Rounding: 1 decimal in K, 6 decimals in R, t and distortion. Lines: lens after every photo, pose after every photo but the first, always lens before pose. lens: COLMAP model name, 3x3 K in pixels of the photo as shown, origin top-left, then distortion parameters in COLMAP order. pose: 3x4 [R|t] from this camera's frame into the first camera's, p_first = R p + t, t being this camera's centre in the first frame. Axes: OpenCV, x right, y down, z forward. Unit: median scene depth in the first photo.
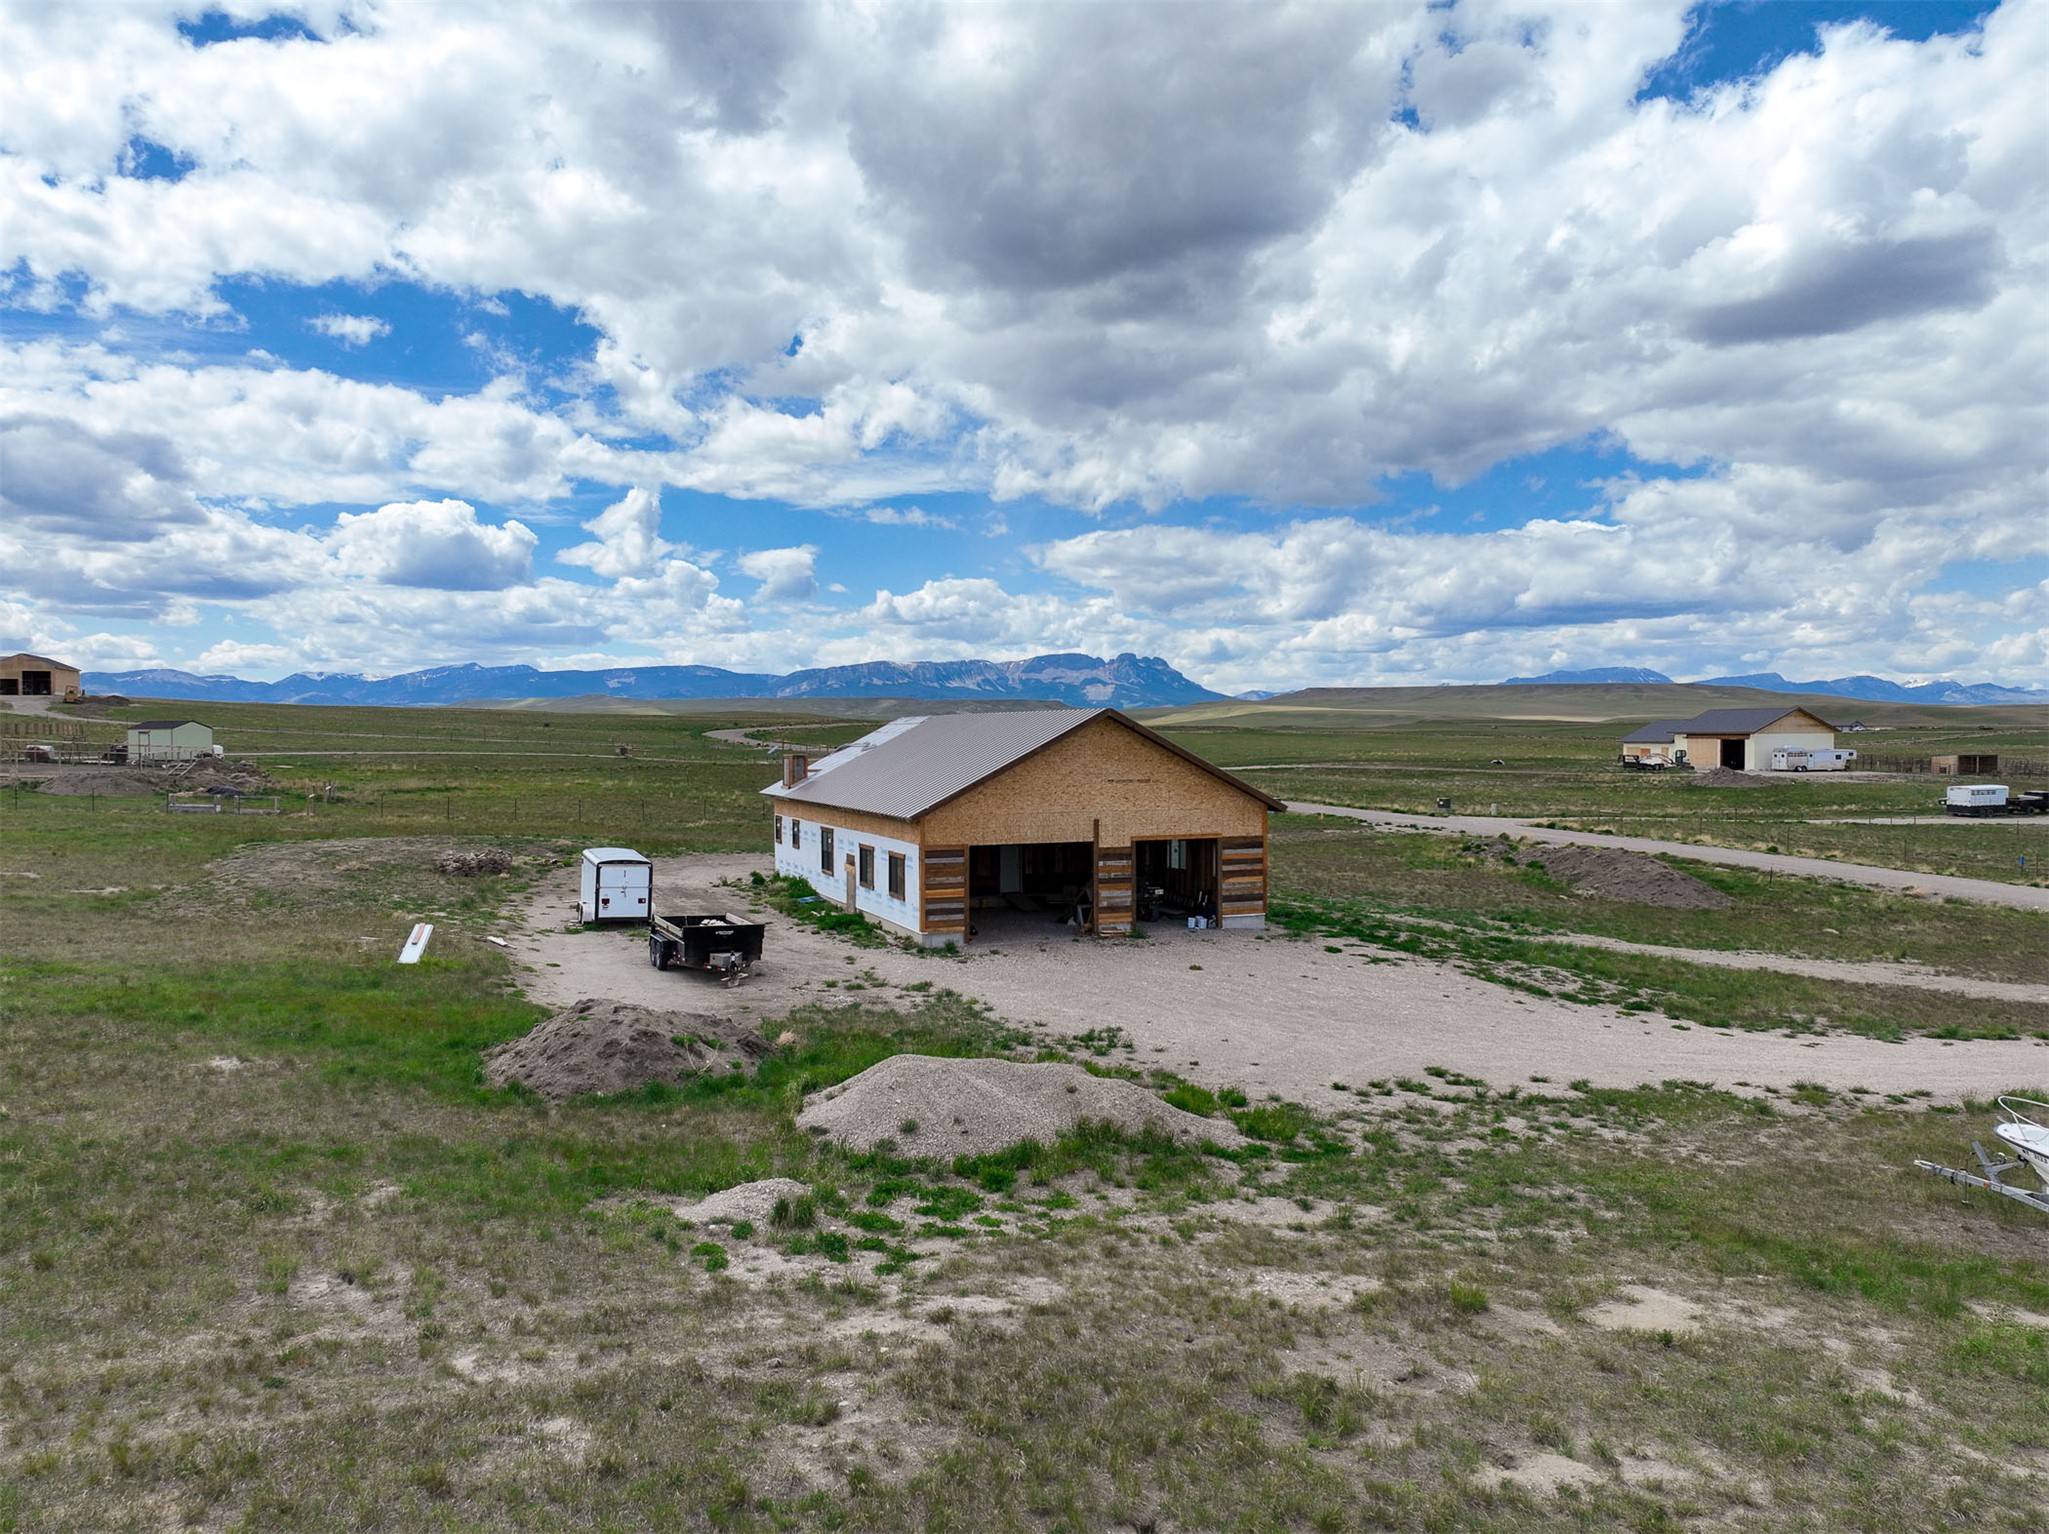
lens RADIAL K [[1445.6, 0, 1024.5], [0, 1445.6, 767.0], [0, 0, 1]] dist [0.002700, 0.006232]
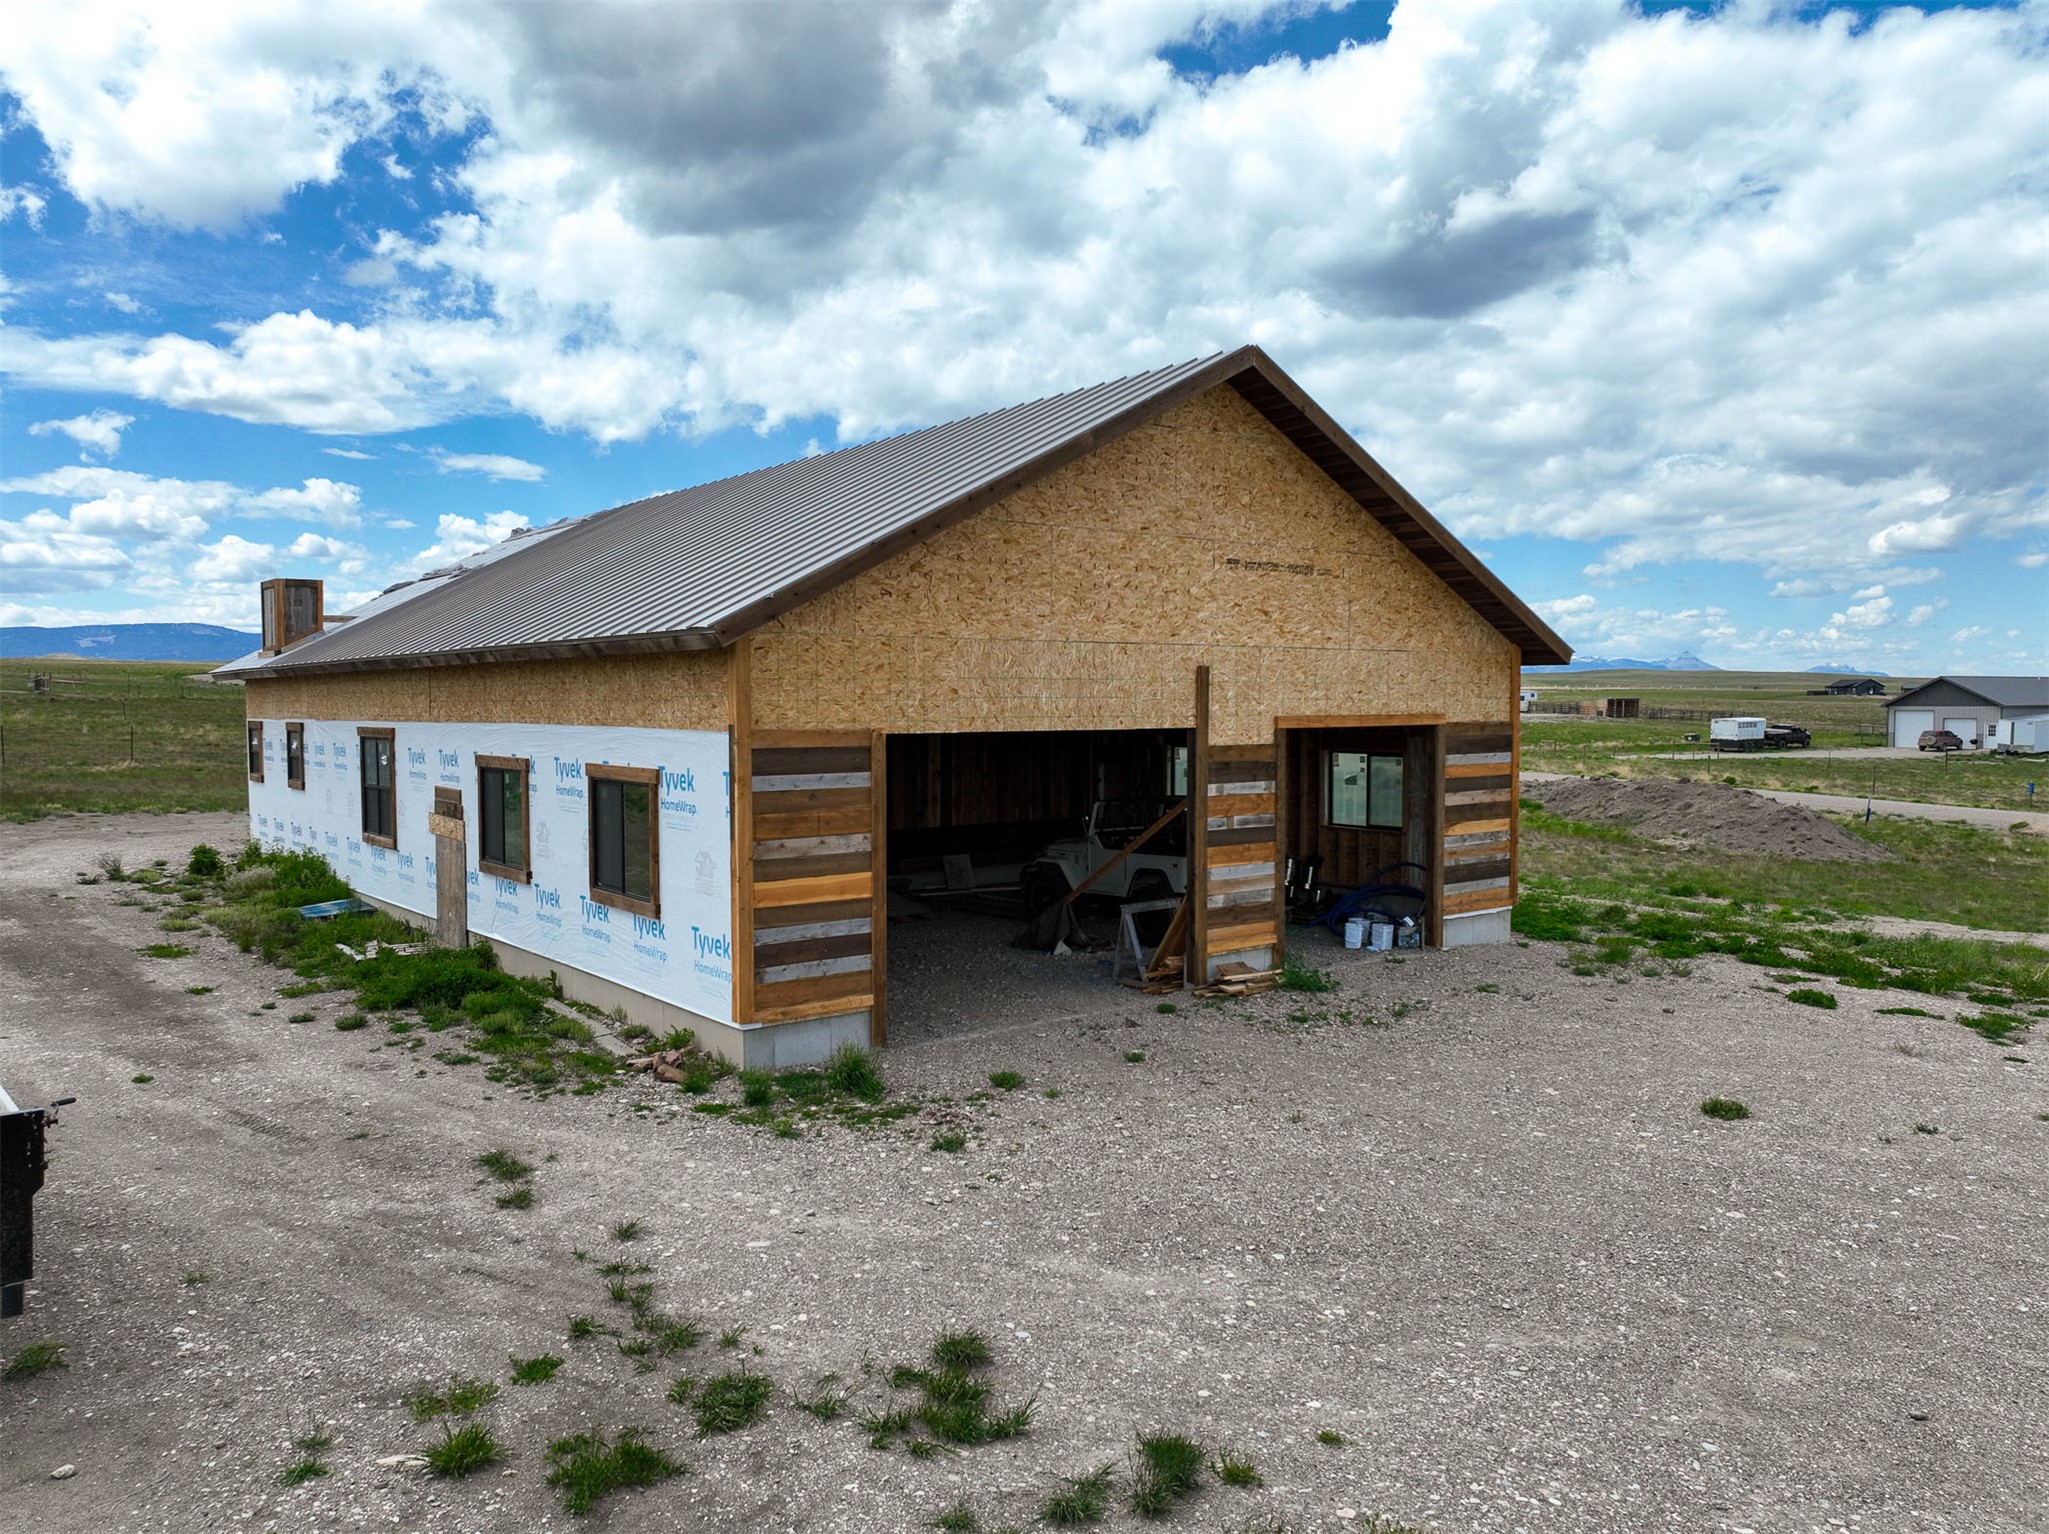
lens RADIAL K [[1445.6, 0, 1024.5], [0, 1445.6, 767.0], [0, 0, 1]] dist [0.002700, 0.006232]
pose [[0.956299, -0.011640, 0.292159, -0.095802], [0.005160, 0.999723, 0.022941, 0.051697], [-0.292345, -0.020431, 0.956095, 0.657901]]
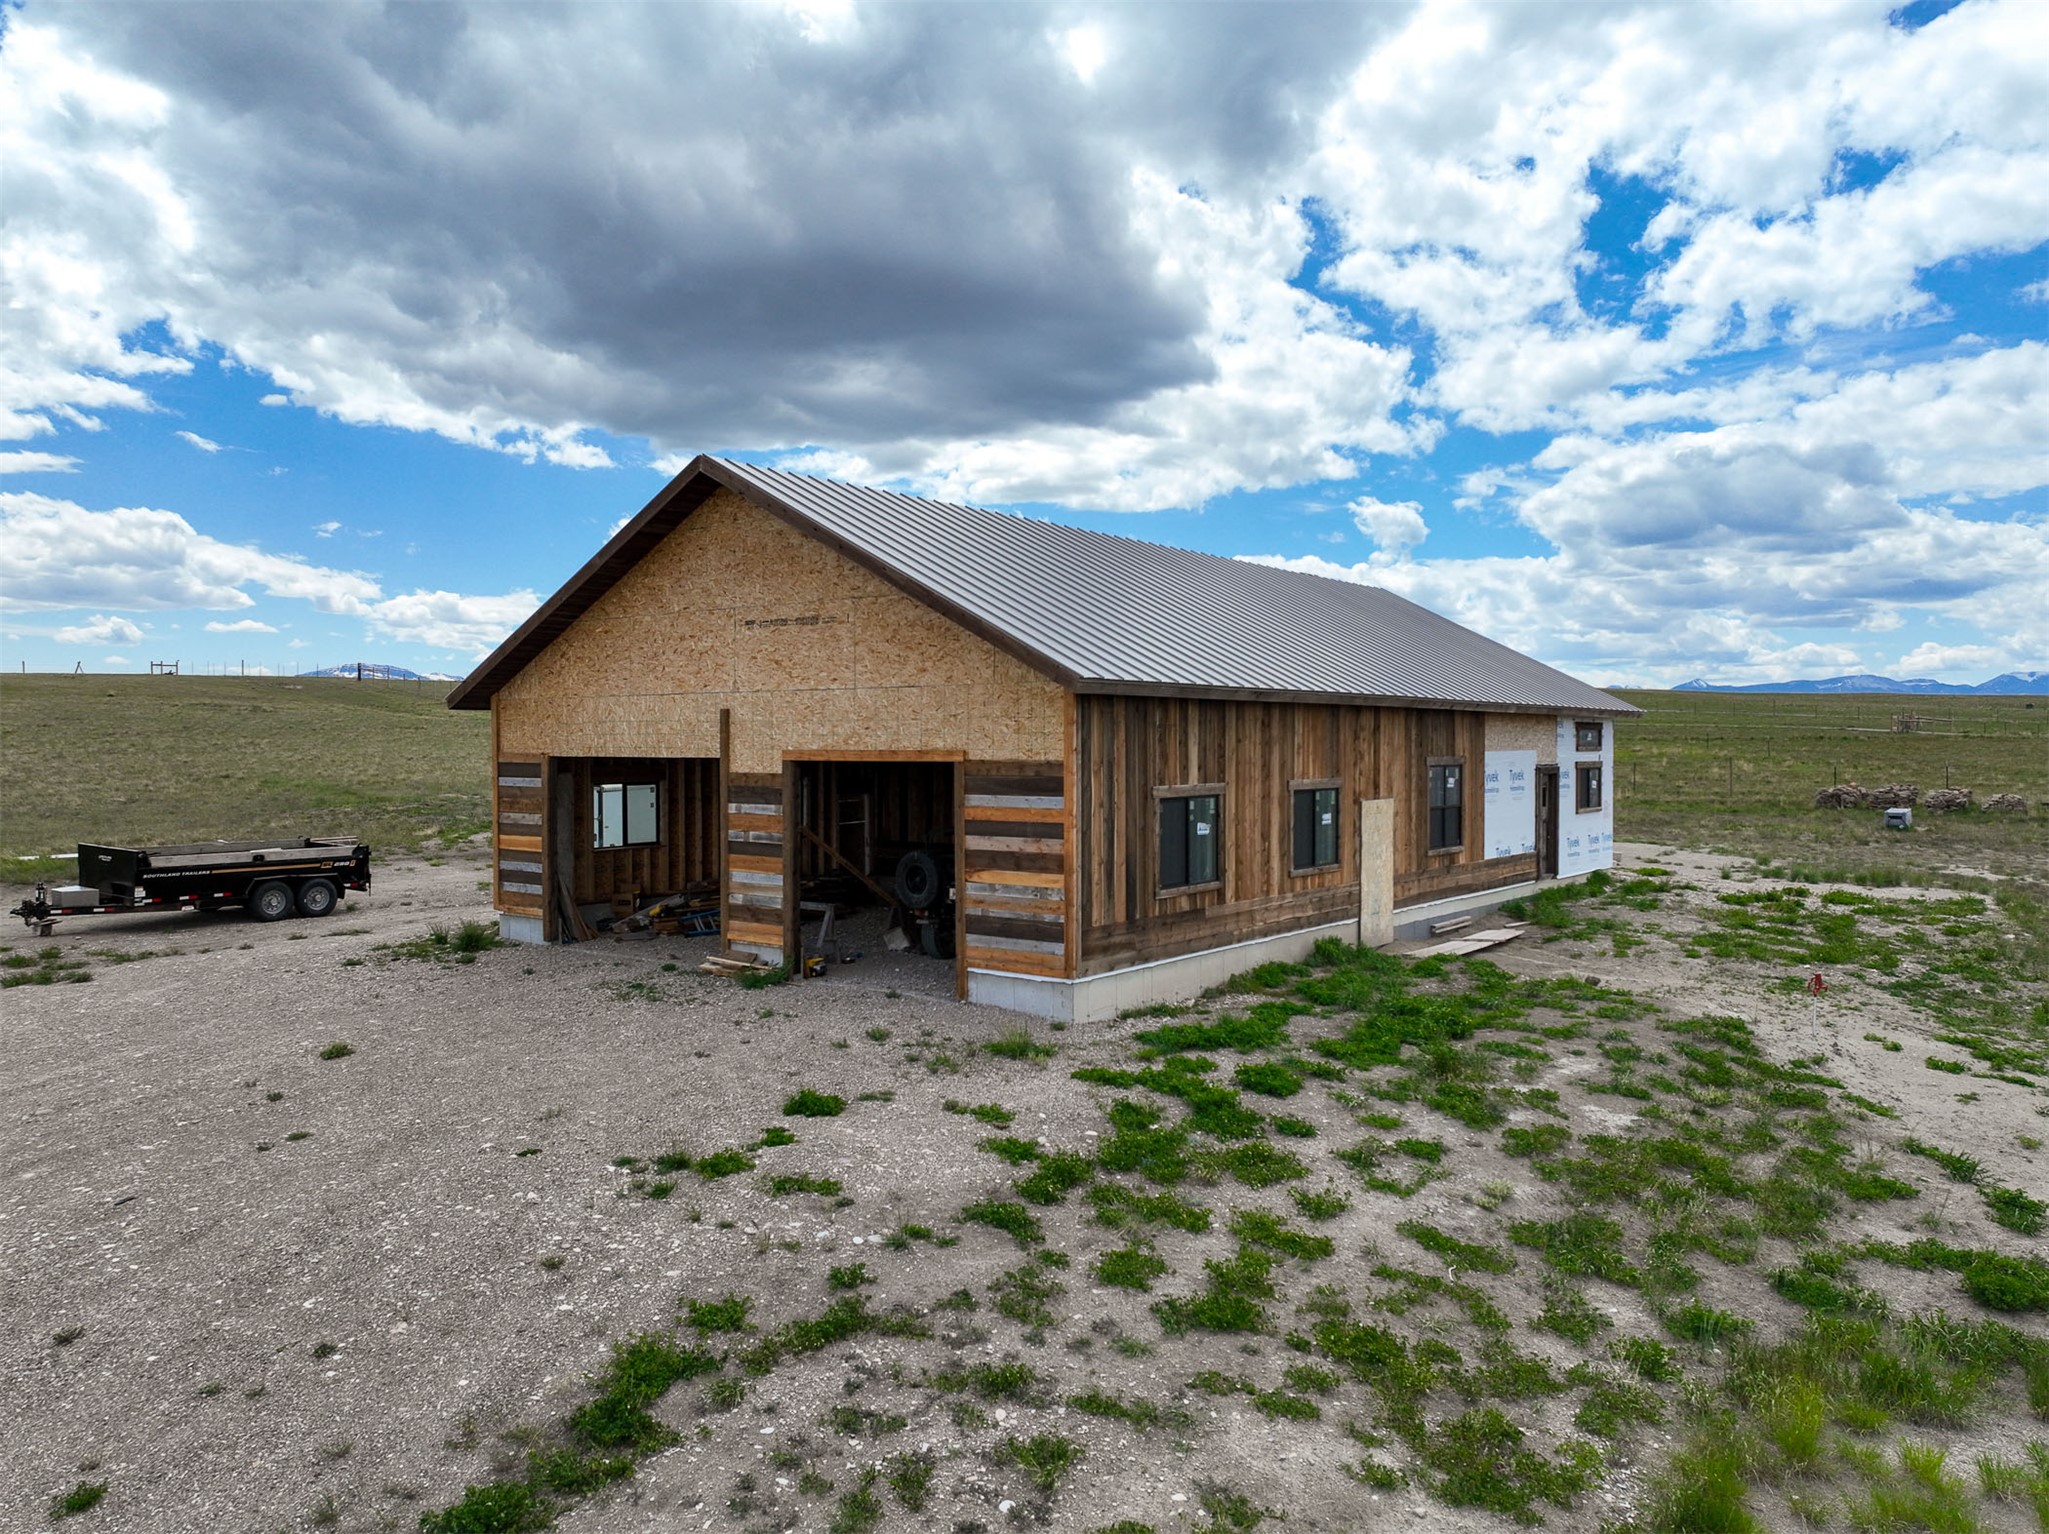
lens RADIAL K [[1445.6, 0, 1024.5], [0, 1445.6, 767.0], [0, 0, 1]] dist [0.002700, 0.006232]
pose [[0.527588, 0.021886, -0.849218, 0.474546], [-0.018190, 0.999730, 0.014464, 0.045110], [0.849305, 0.007816, 0.527844, 0.826309]]
